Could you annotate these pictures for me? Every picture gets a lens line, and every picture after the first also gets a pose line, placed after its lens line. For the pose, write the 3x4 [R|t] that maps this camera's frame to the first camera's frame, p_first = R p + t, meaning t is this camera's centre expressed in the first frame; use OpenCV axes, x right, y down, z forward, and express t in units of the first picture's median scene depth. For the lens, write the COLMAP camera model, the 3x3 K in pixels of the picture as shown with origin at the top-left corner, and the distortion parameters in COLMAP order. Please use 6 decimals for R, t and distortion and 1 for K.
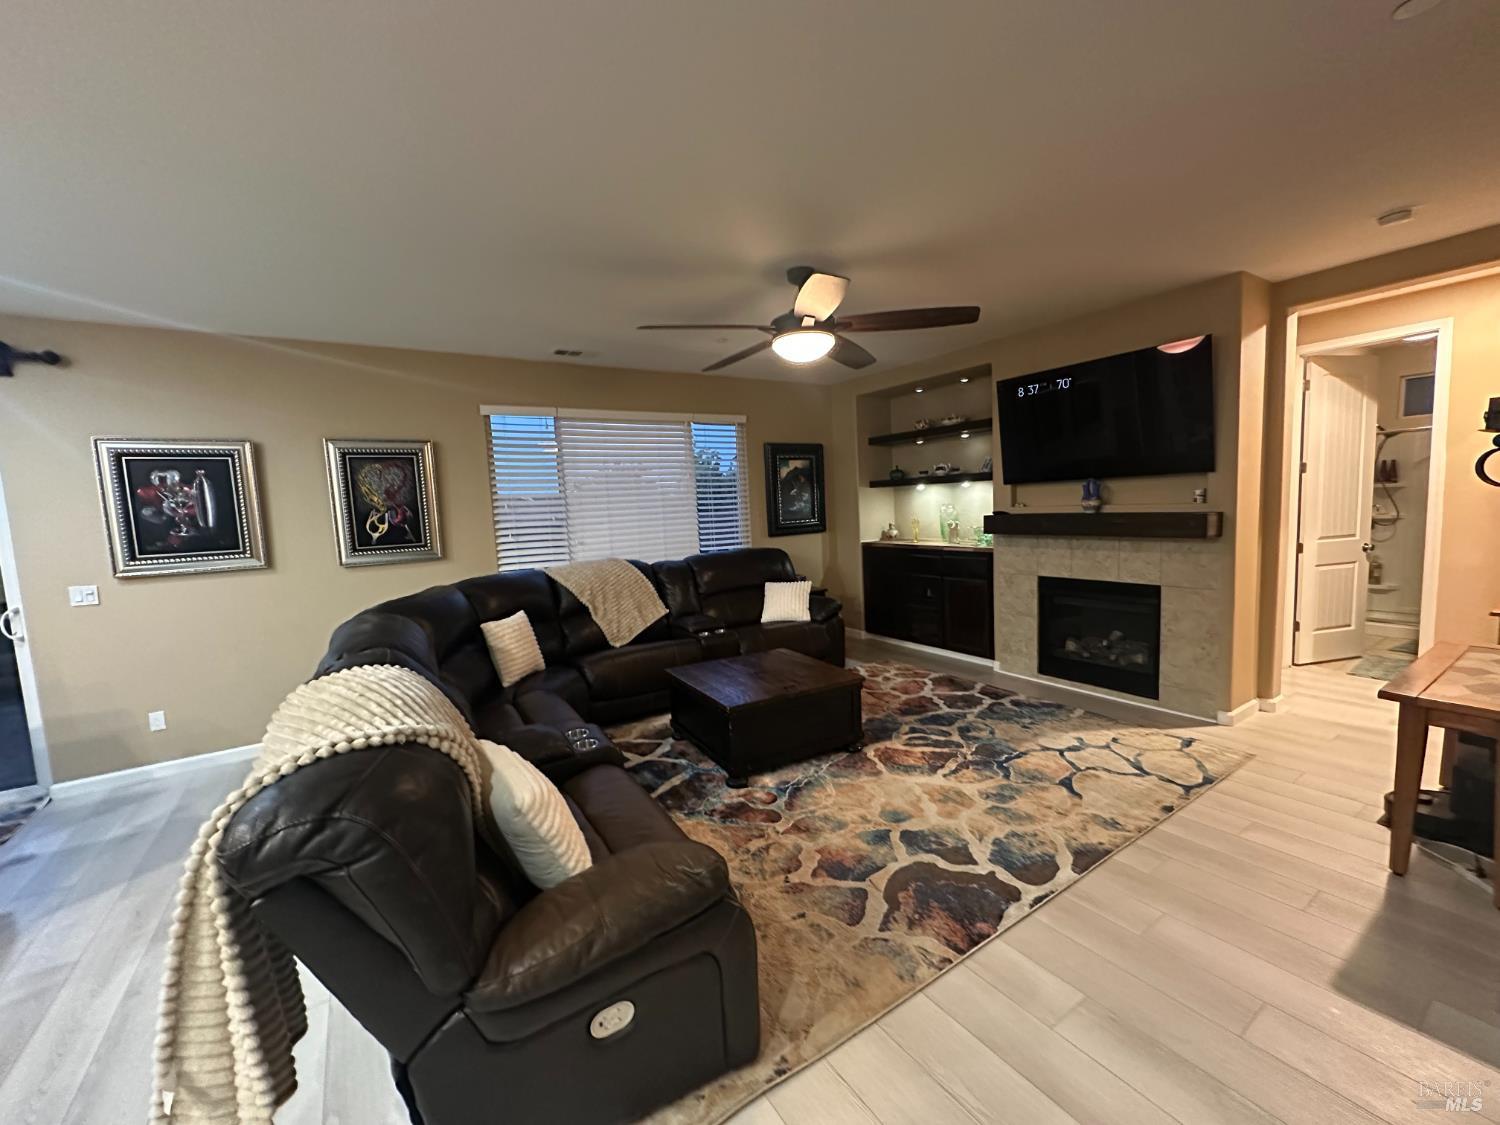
lens RADIAL K [[601.9, 0, 750.0], [0, 601.9, 559.3], [0, 0, 1]] dist [-0.001857, 0.000452]
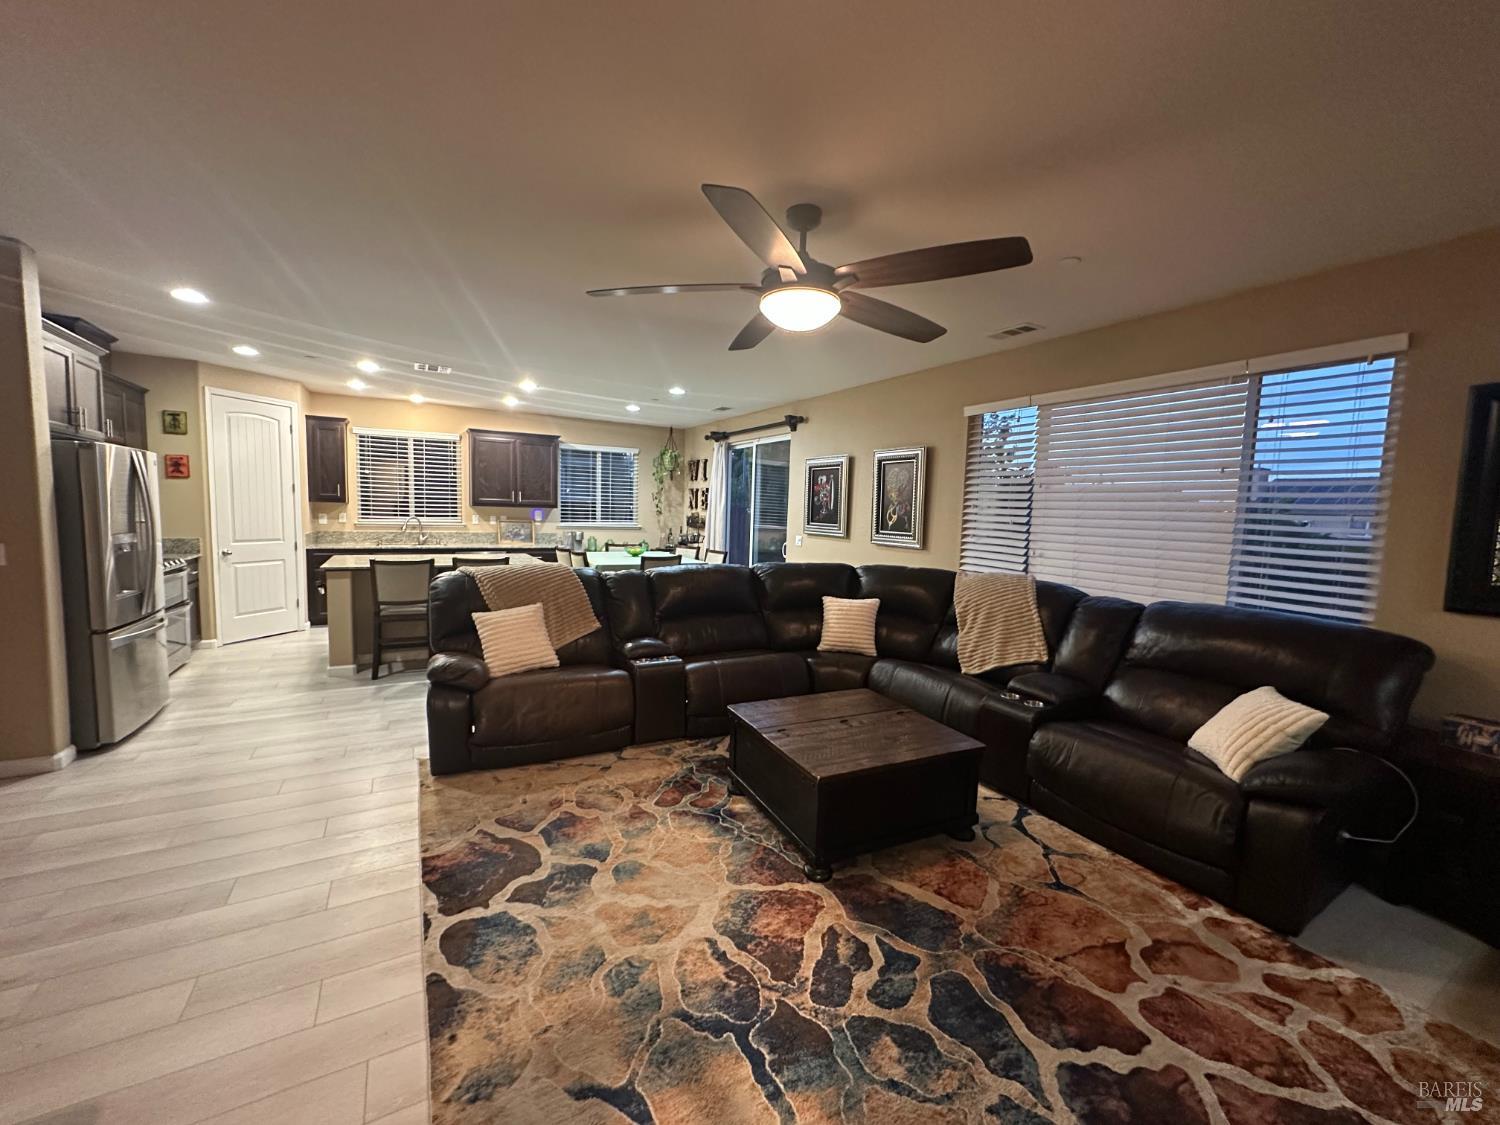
lens RADIAL K [[601.9, 0, 747.3], [0, 601.9, 562.0], [0, 0, 1]] dist [-0.001857, 0.000452]
pose [[-0.069774, 0.133878, -0.988538, 0.778346], [-0.118635, 0.982807, 0.141475, -0.118297], [0.990483, 0.127146, -0.052691, 0.876636]]
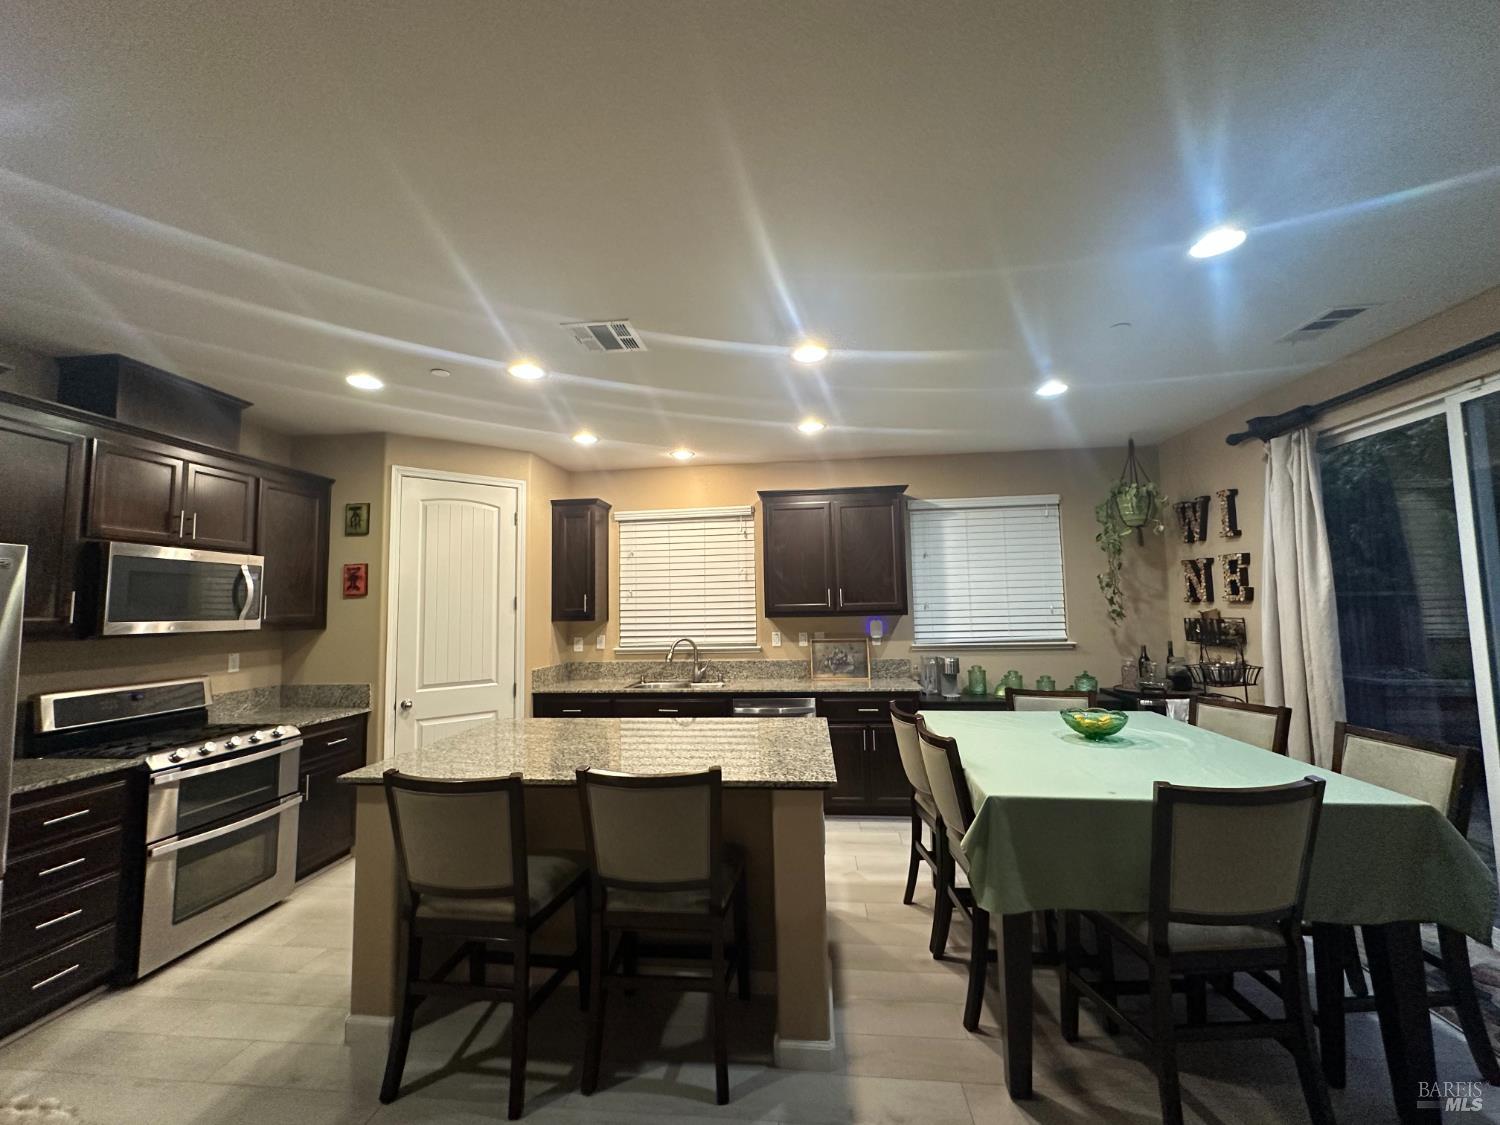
lens RADIAL K [[601.9, 0, 745.2], [0, 601.9, 562.6], [0, 0, 1]] dist [-0.001857, 0.000452]
pose [[-0.636849, 0.002260, -0.770985, -0.247678], [-0.020174, 0.999604, 0.019594, -0.038738], [0.770725, 0.028032, -0.636551, 0.559073]]
